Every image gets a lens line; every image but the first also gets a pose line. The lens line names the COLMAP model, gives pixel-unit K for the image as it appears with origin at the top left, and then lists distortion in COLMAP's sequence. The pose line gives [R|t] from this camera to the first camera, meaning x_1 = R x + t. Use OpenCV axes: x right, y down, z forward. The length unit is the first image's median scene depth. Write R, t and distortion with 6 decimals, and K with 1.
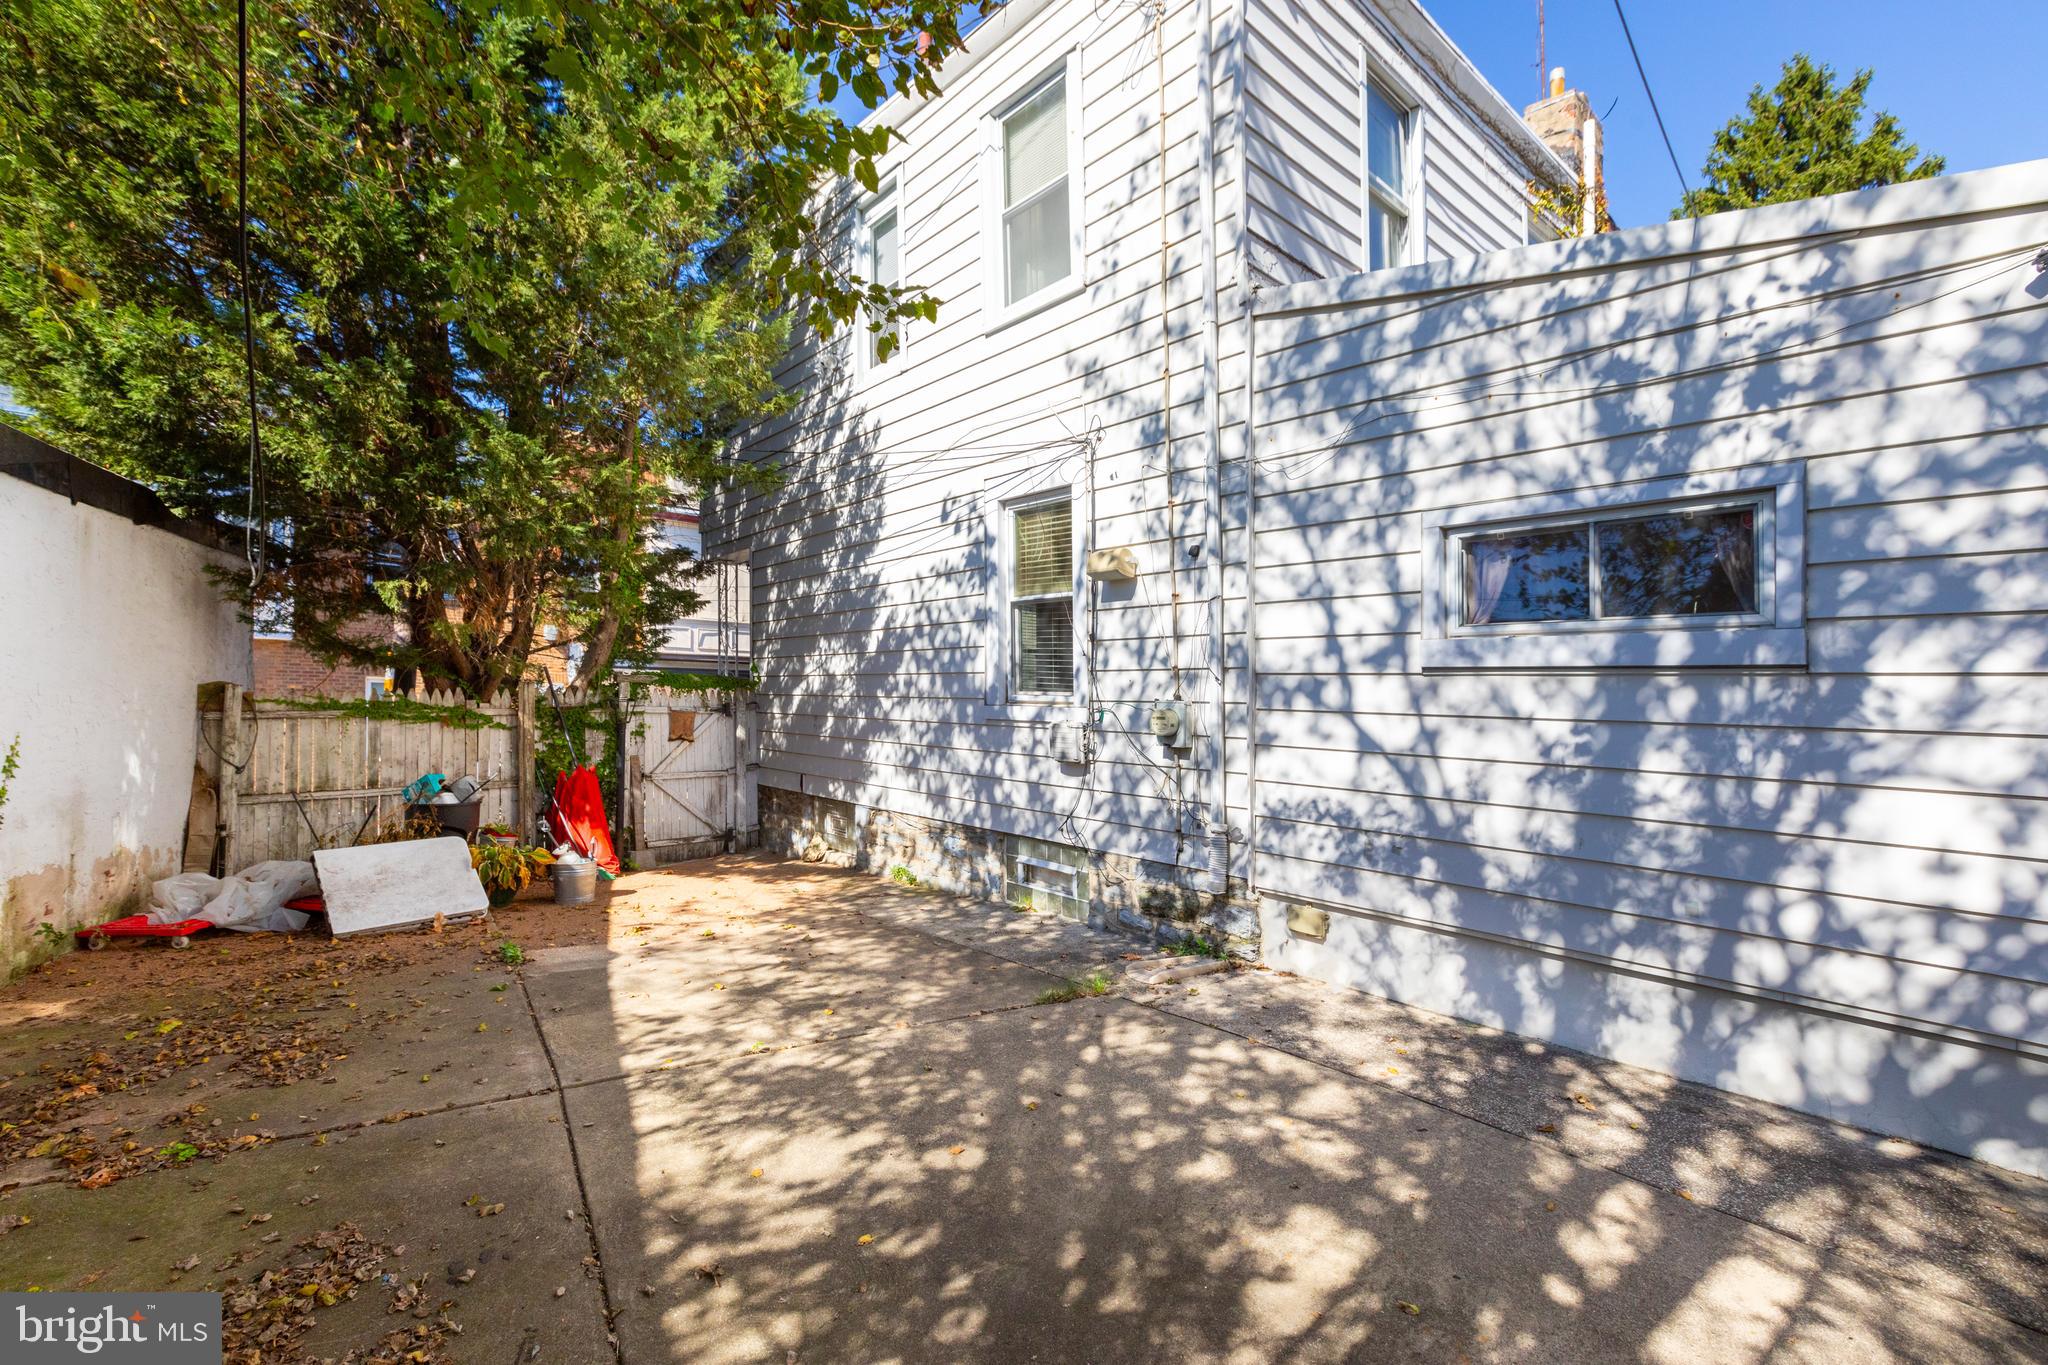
lens RADIAL K [[912.7, 0, 1024.0], [0, 912.7, 682.5], [0, 0, 1]] dist [-0.001274, 0.001372]
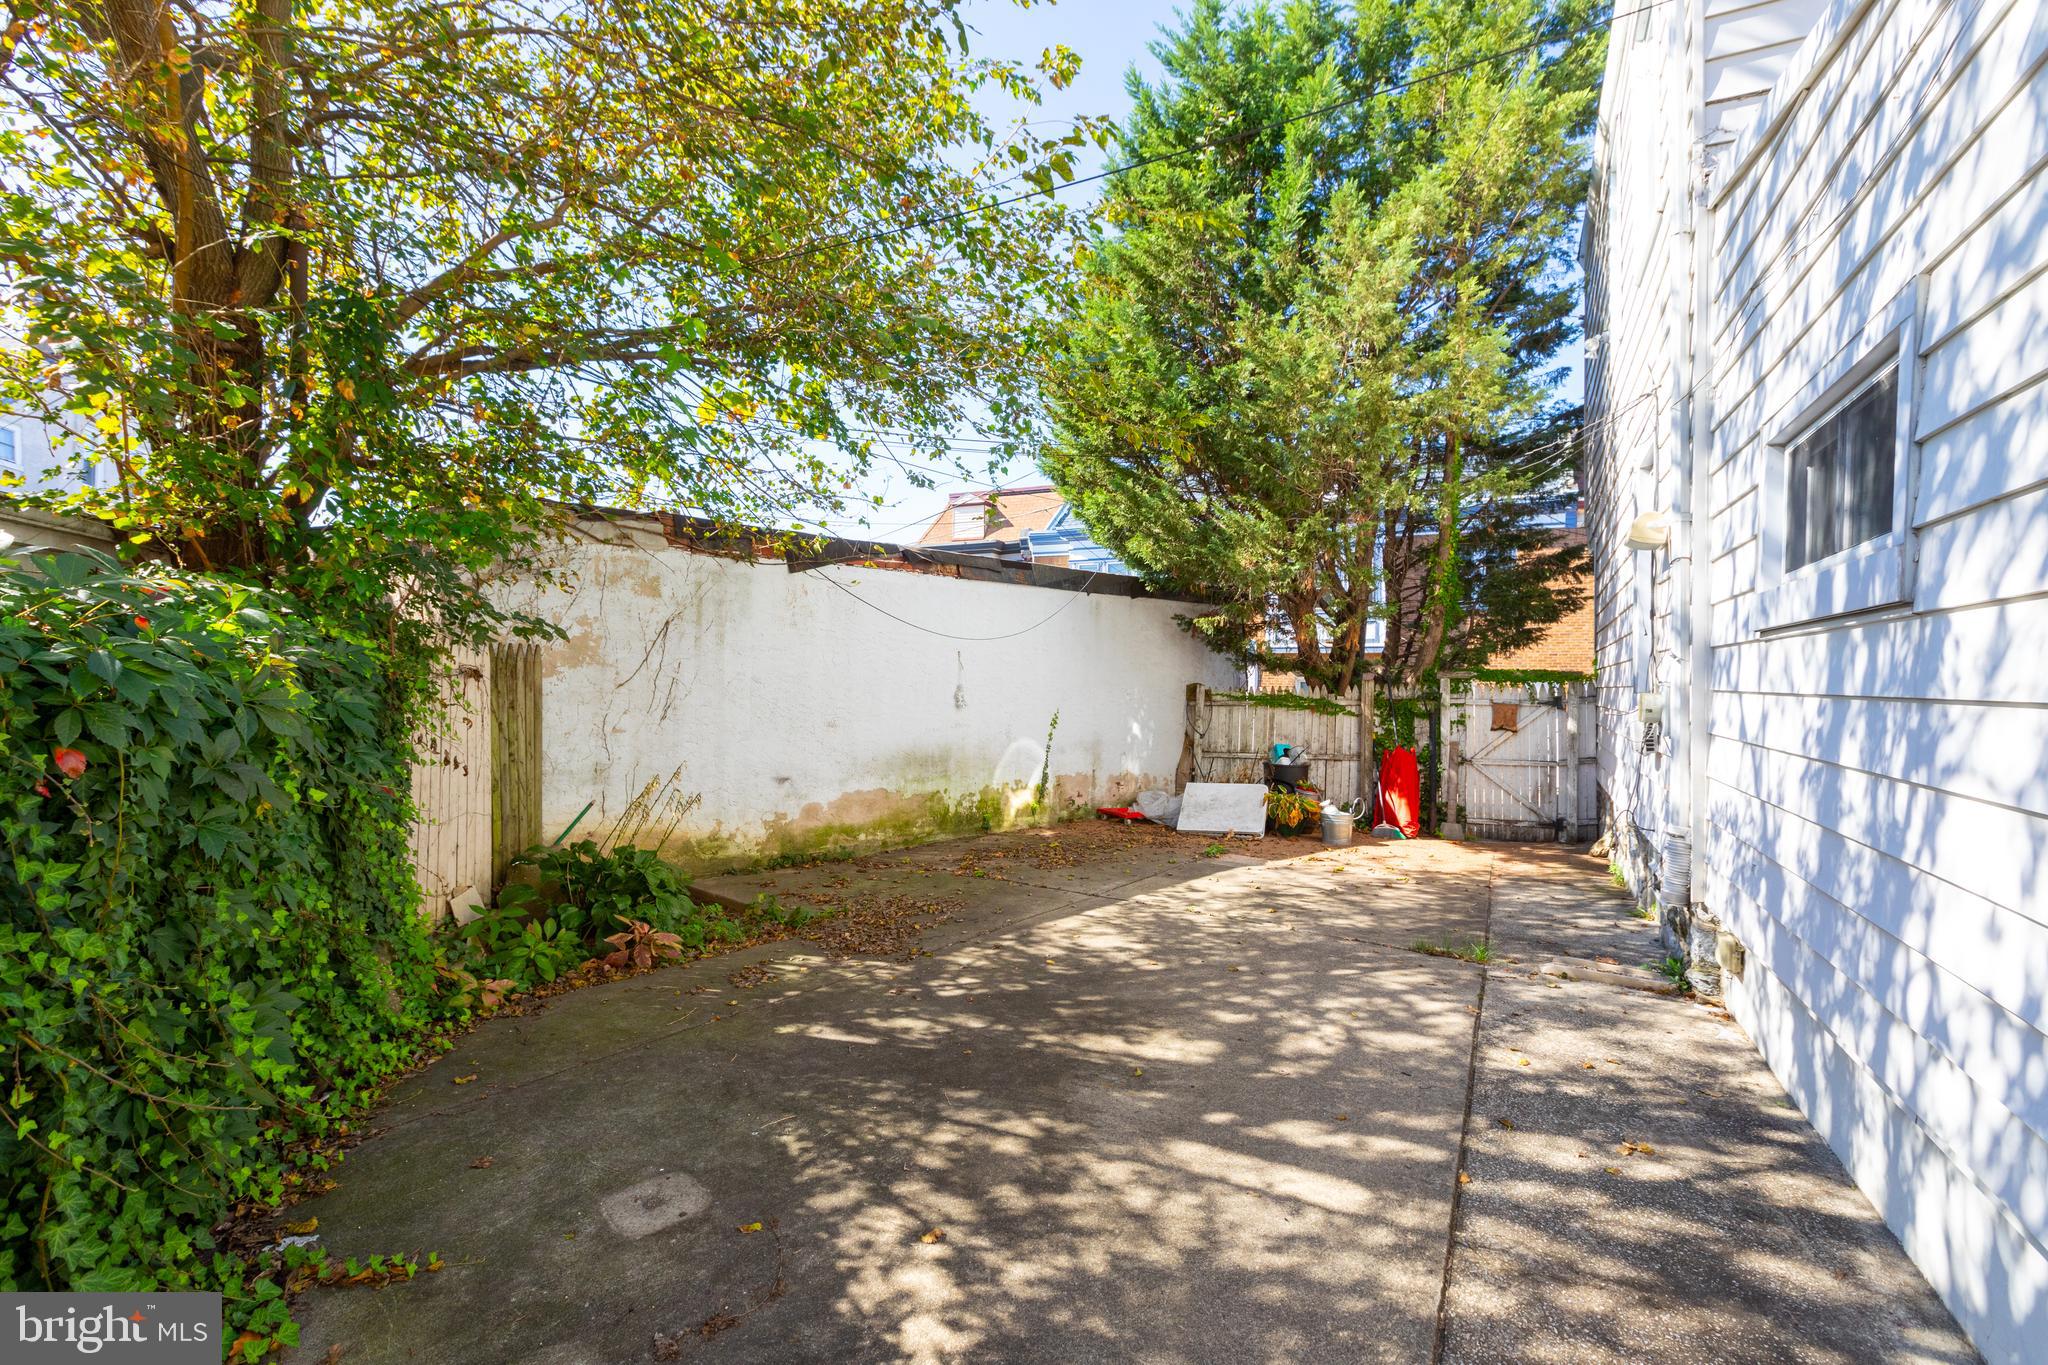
lens RADIAL K [[912.7, 0, 1024.0], [0, 912.7, 682.5], [0, 0, 1]] dist [-0.001274, 0.001372]
pose [[0.374671, -0.018858, -0.926966, 1.110336], [0.015043, 0.999785, -0.014259, 0.034796], [0.927036, -0.008602, 0.374874, 0.162561]]
